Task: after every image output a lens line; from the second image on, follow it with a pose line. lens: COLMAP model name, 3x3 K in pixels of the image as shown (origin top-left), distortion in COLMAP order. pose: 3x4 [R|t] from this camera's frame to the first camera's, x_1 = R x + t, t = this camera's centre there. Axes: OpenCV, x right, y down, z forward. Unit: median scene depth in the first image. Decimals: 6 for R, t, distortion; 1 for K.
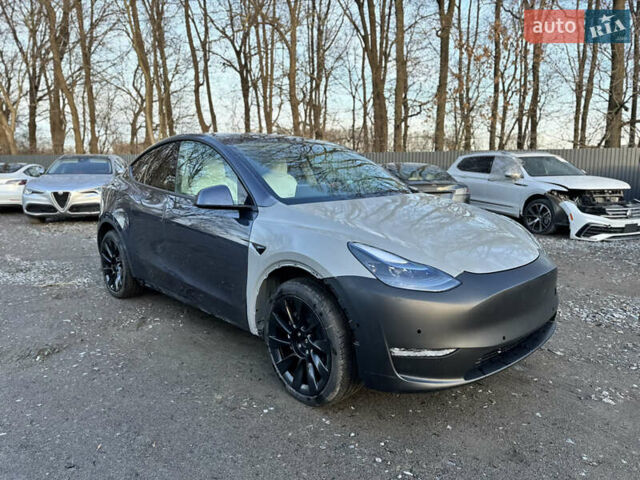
lens RADIAL K [[448.4, 0, 317.3], [0, 448.4, 240.2], [0, 0, 1]] dist [0.037068, -0.045691]
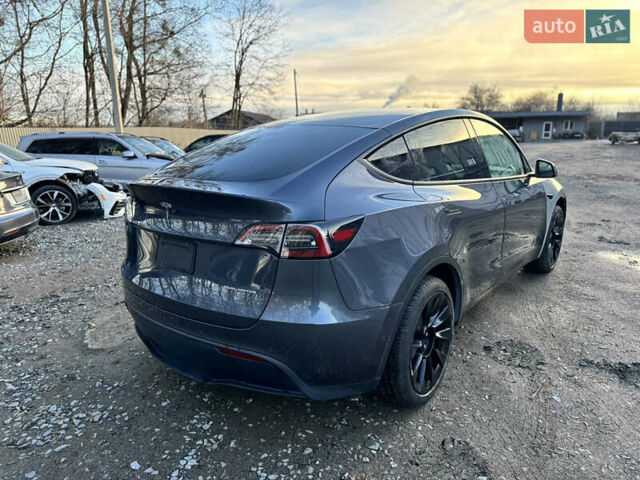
lens RADIAL K [[448.4, 0, 322.7], [0, 448.4, 244.4], [0, 0, 1]] dist [0.037068, -0.045691]
pose [[-0.153522, -0.224531, 0.962298, -0.918428], [0.177419, 0.951753, 0.250375, -0.210694], [-0.972087, 0.209168, -0.106279, 1.157297]]
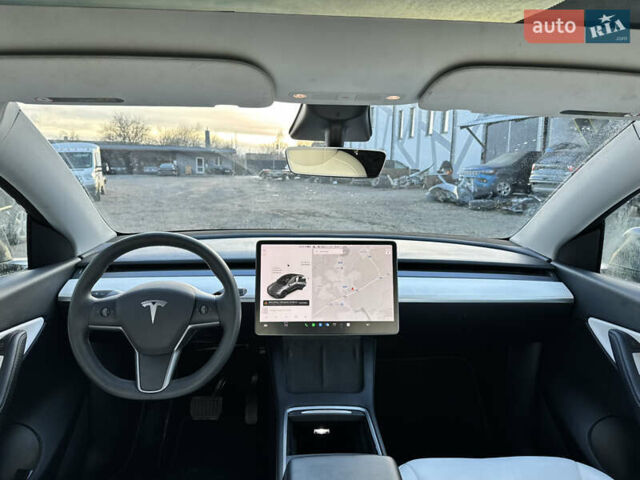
lens RADIAL K [[448.4, 0, 321.3], [0, 448.4, 251.6], [0, 0, 1]] dist [0.037068, -0.045691]
pose [[-0.769892, -0.121711, 0.626461, -0.161933], [0.093238, 0.949659, 0.299088, -0.171800], [-0.631327, 0.288675, -0.719787, 0.966270]]
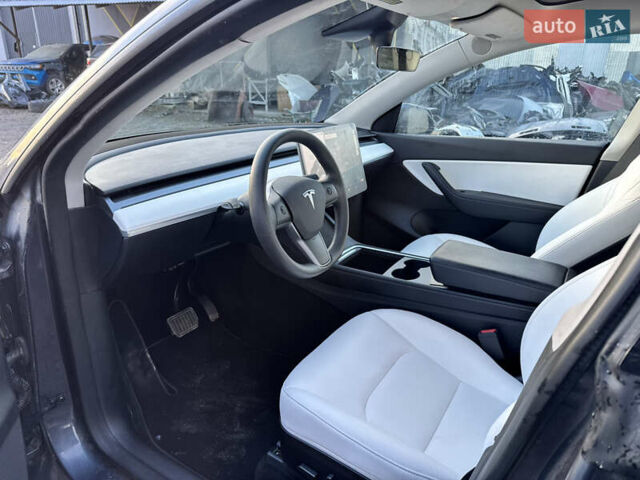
lens RADIAL K [[448.4, 0, 319.2], [0, 448.4, 242.1], [0, 0, 1]] dist [0.037068, -0.045691]
pose [[-0.966387, 0.076364, -0.245490, 0.089779], [-0.057170, 0.867131, 0.494789, -0.188568], [0.250656, 0.492192, -0.833618, 1.086167]]
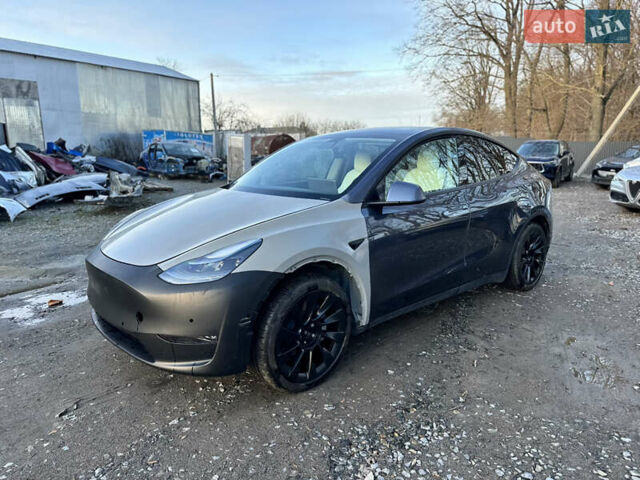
lens RADIAL K [[448.4, 0, 321.9], [0, 448.4, 243.9], [0, 0, 1]] dist [0.037068, -0.045691]
pose [[-0.022149, 0.215794, -0.976188, 0.817114], [-0.166343, 0.962021, 0.216436, -0.163178], [0.985819, 0.167176, 0.014588, 0.803517]]
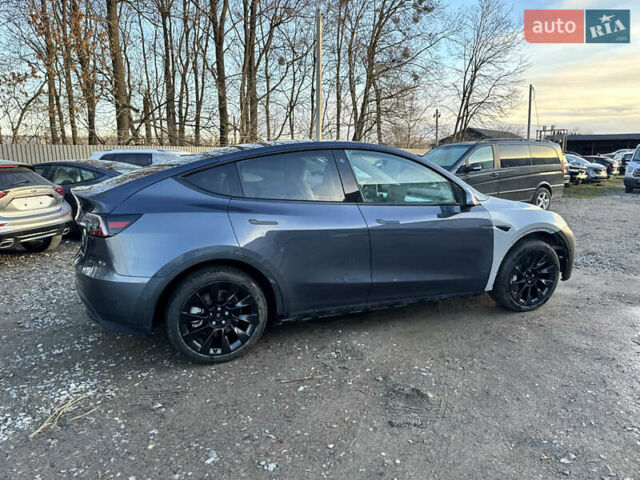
lens RADIAL K [[448.4, 0, 324.3], [0, 448.4, 240.3], [0, 0, 1]] dist [0.037068, -0.045691]
pose [[0.368339, -0.167485, 0.914481, -1.011639], [0.150763, 0.981380, 0.119013, -0.122596], [-0.917386, 0.094032, 0.386731, 0.571005]]
